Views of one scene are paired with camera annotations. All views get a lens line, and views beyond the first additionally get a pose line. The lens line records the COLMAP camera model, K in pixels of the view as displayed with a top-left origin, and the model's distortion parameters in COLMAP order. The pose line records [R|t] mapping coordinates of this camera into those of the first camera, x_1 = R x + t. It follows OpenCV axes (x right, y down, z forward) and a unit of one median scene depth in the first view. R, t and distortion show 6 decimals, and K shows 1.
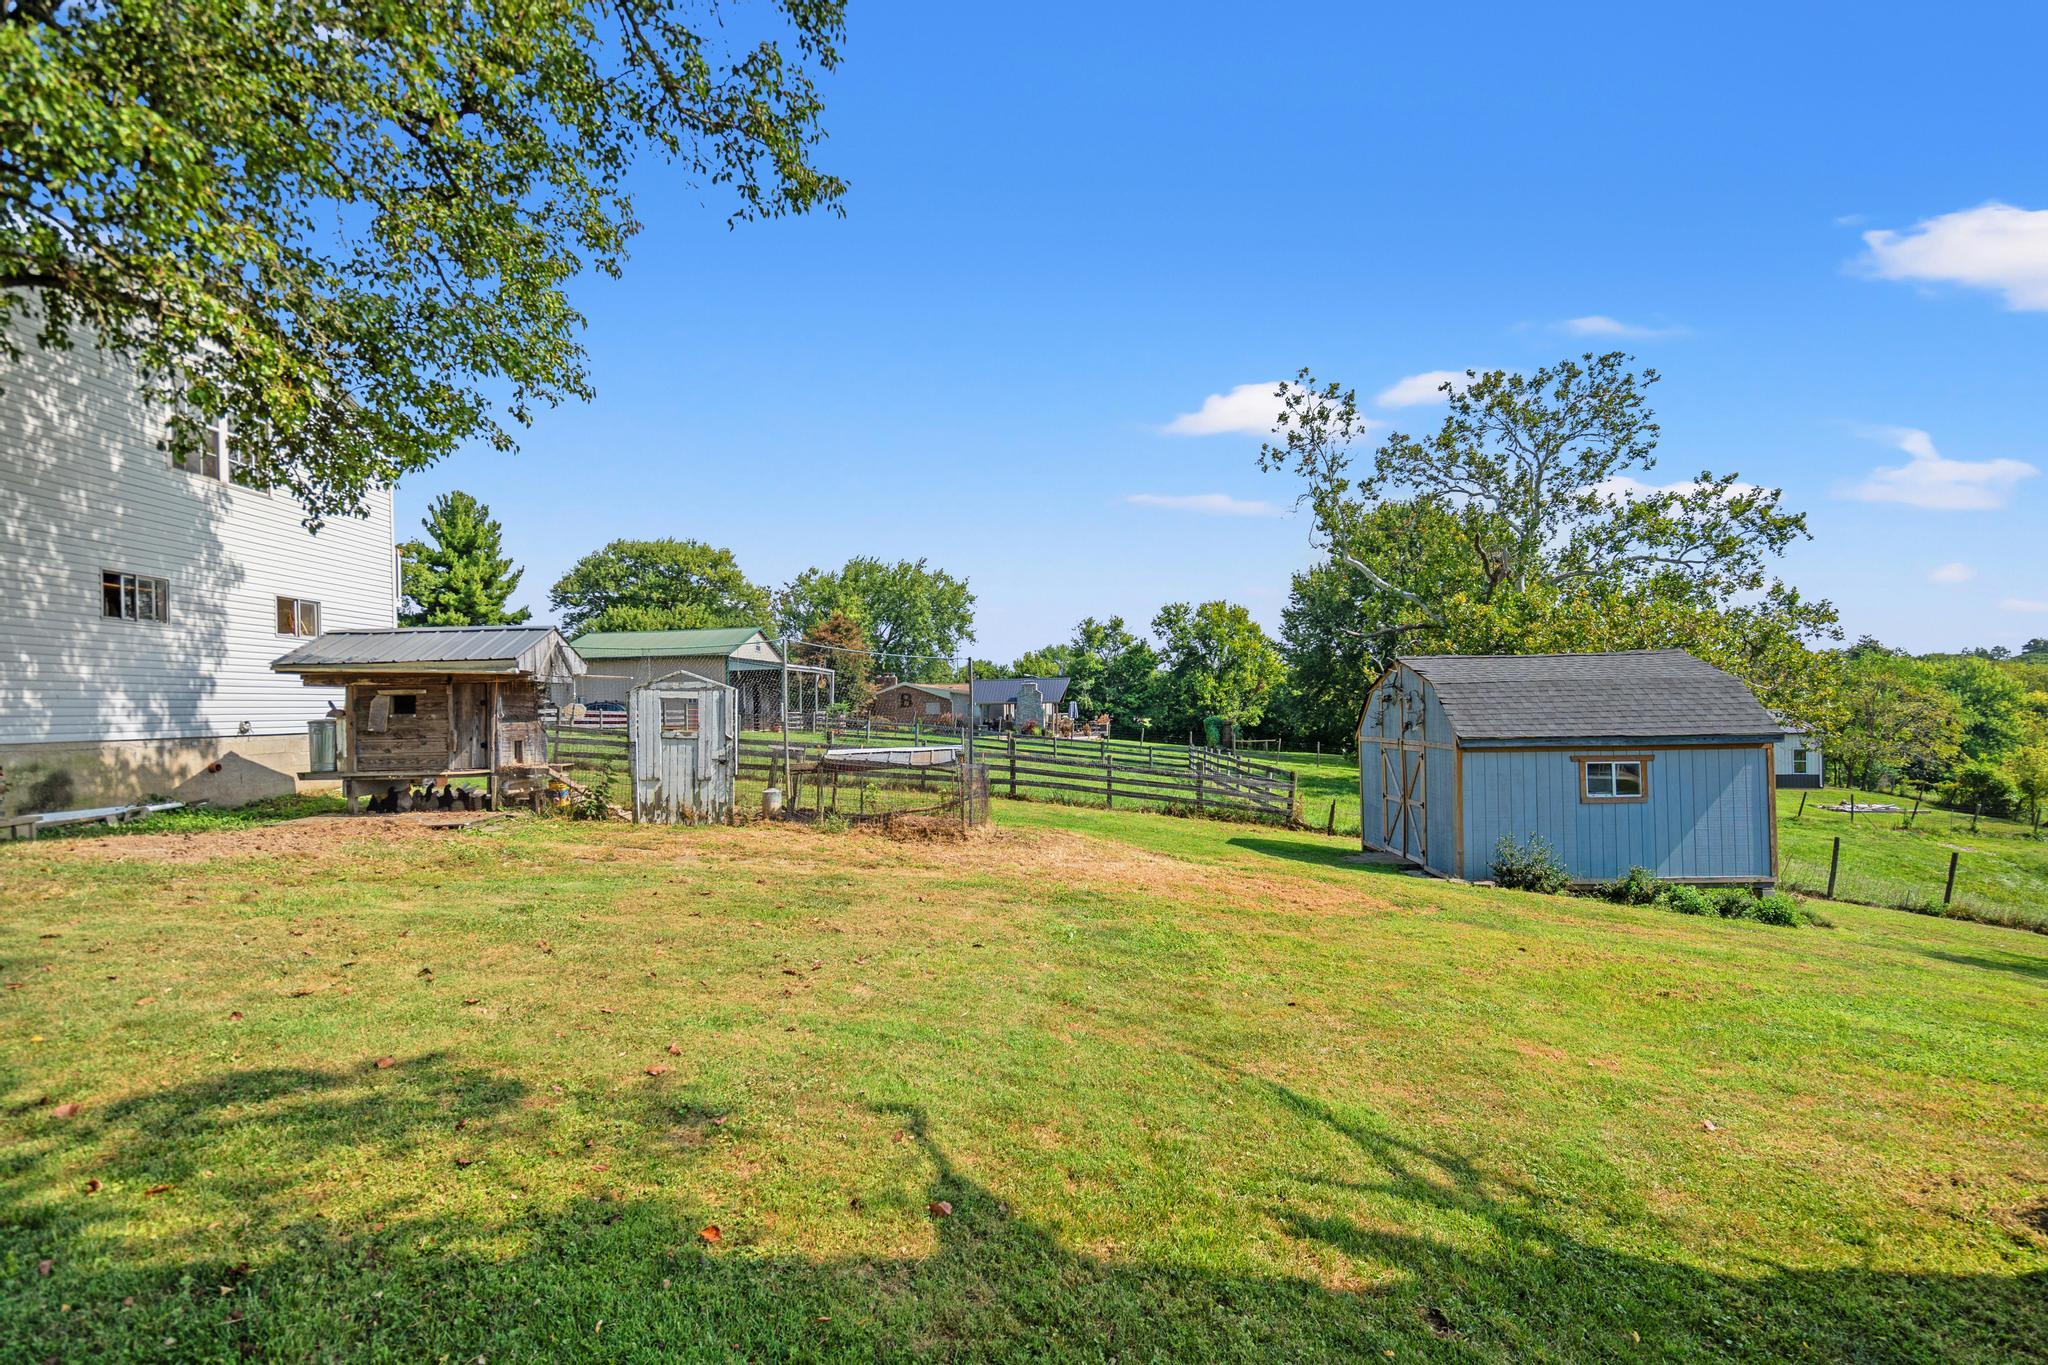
lens RADIAL K [[955.0, 0, 1019.1], [0, 955.0, 705.0], [0, 0, 1]] dist [-0.001125, 0.000411]
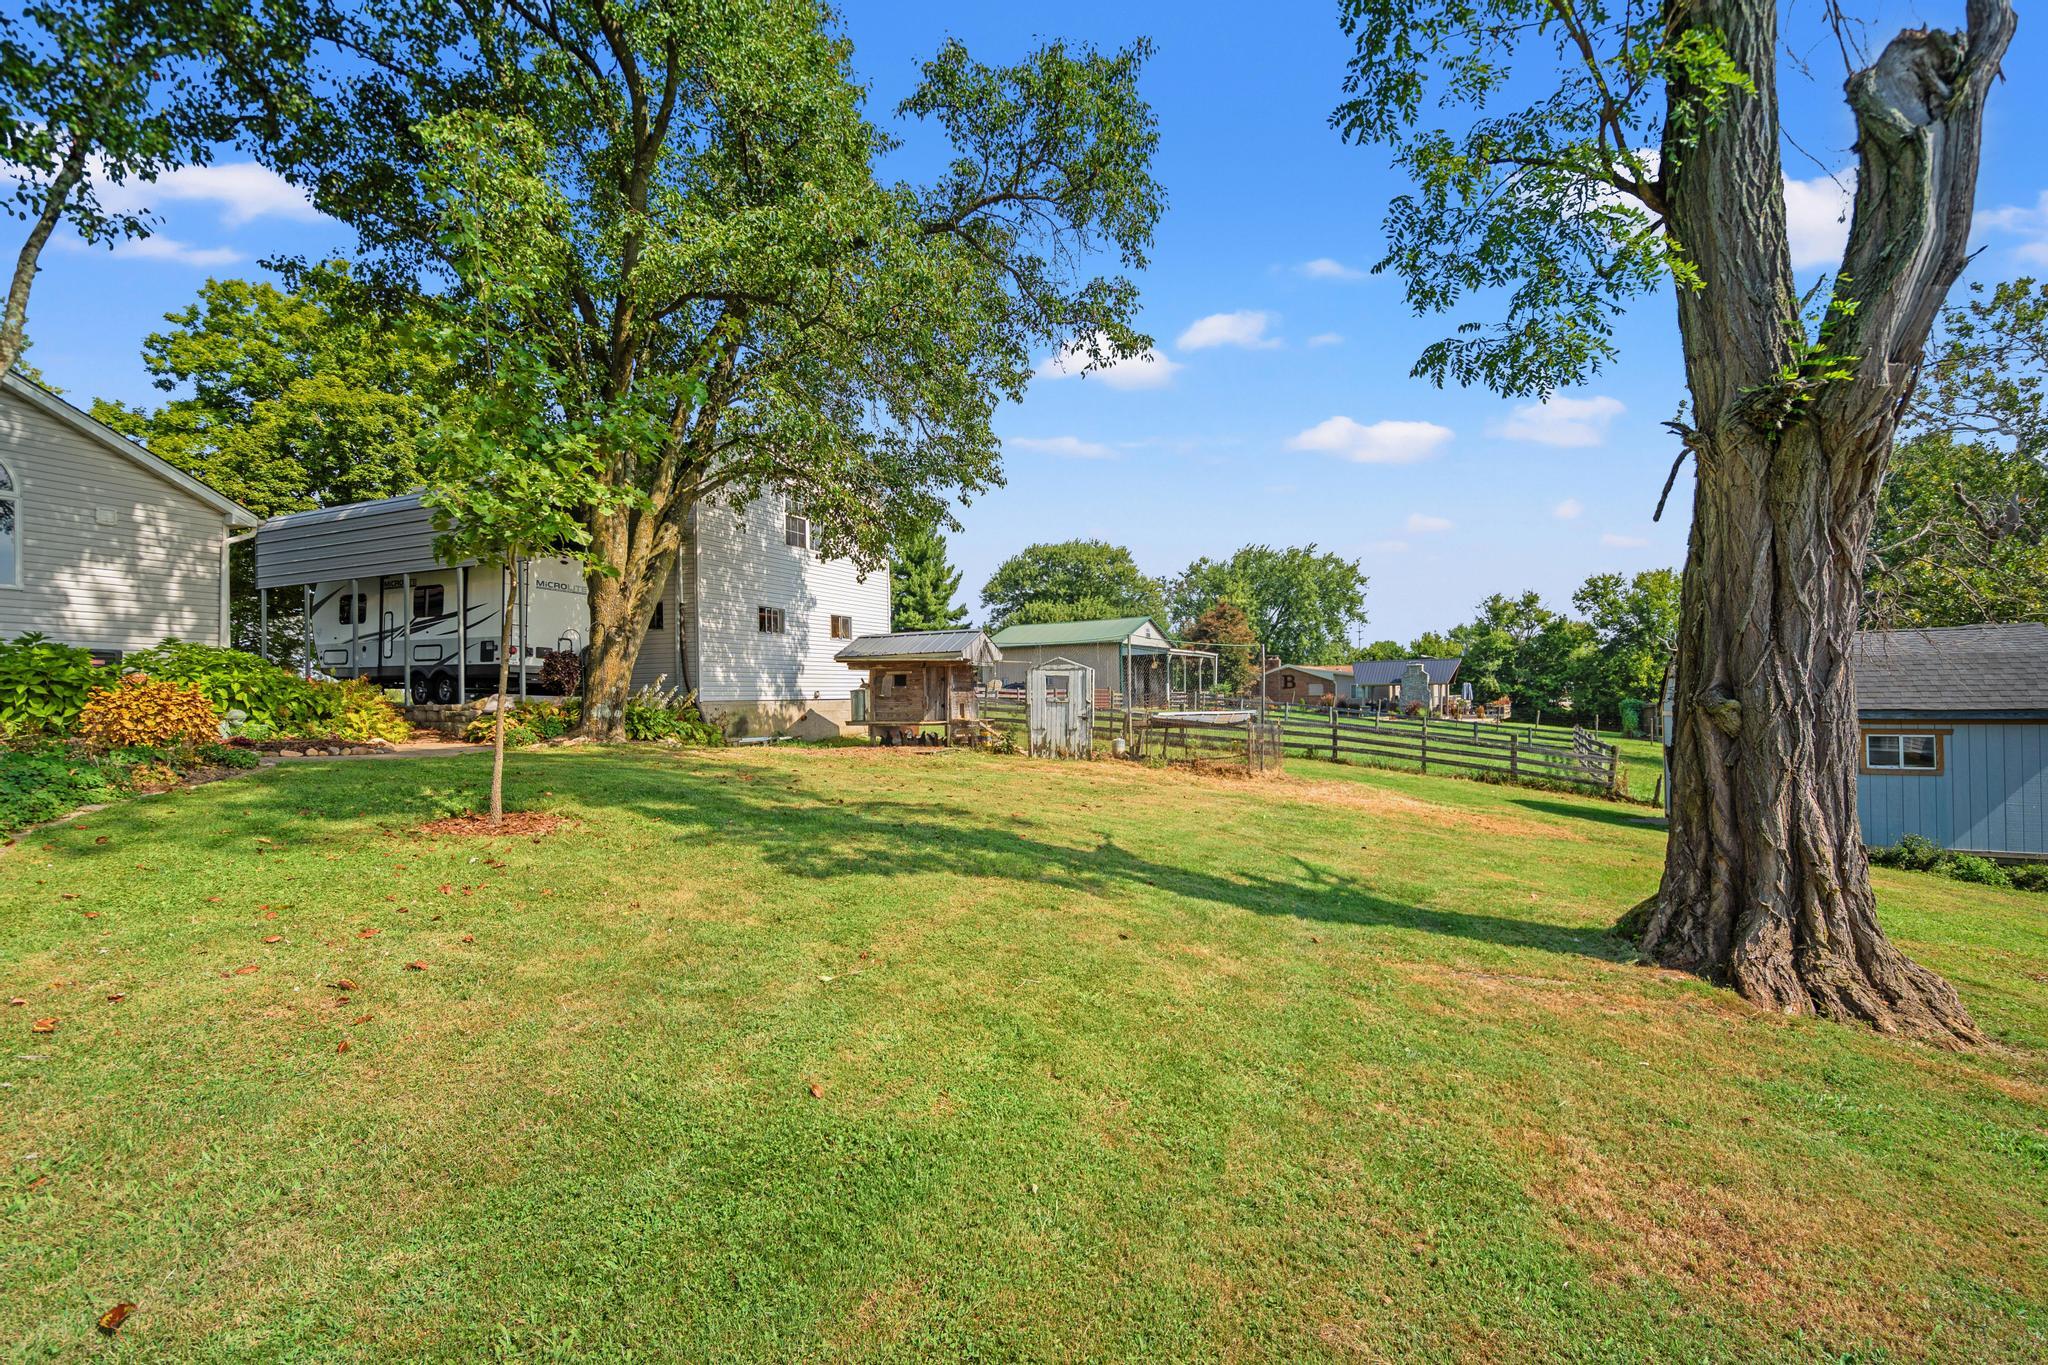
lens RADIAL K [[955.0, 0, 1019.1], [0, 955.0, 705.0], [0, 0, 1]] dist [-0.001125, 0.000411]
pose [[0.914177, 0.008580, -0.405223, 0.112070], [-0.001441, 0.999838, 0.017920, 0.006767], [0.405312, -0.015798, 0.914042, -0.225822]]
